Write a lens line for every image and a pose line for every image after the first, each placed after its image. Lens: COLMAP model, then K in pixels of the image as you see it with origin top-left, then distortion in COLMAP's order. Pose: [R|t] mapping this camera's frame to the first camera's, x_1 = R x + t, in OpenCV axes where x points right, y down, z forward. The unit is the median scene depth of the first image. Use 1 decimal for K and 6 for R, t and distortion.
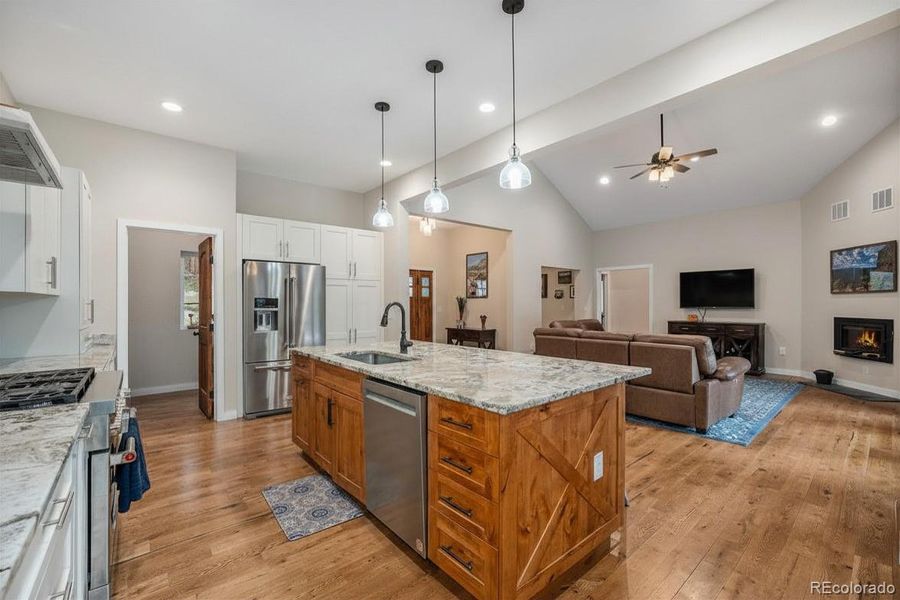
lens RADIAL K [[370.5, 0, 457.4], [0, 370.5, 299.1], [0, 0, 1]] dist [-0.023847, 0.001496]
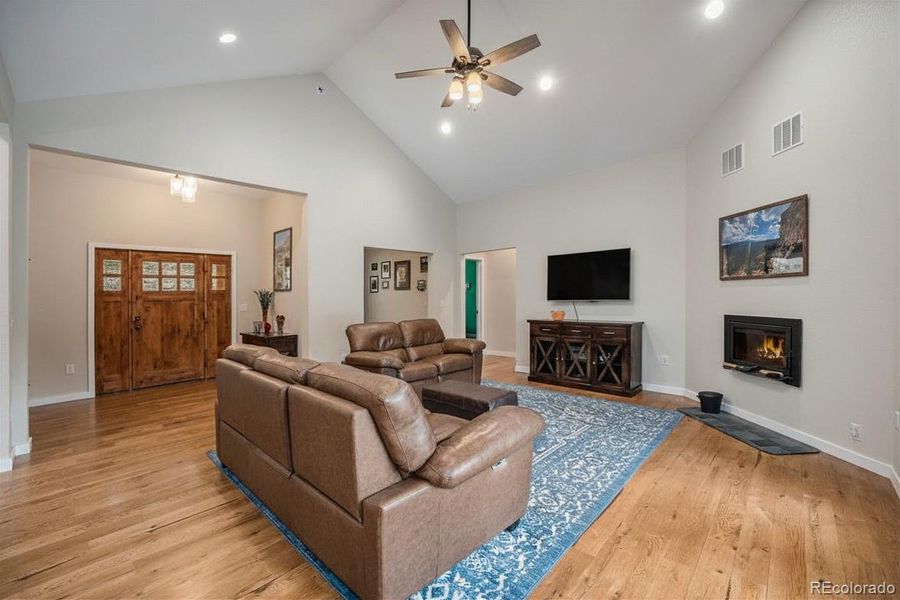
lens RADIAL K [[370.5, 0, 448.8], [0, 370.5, 297.2], [0, 0, 1]] dist [-0.023847, 0.001496]
pose [[0.993053, -0.013869, 0.116847, 0.457742], [0.011837, 0.999767, 0.018065, -0.001311], [-0.117070, -0.016556, 0.992986, 0.384666]]
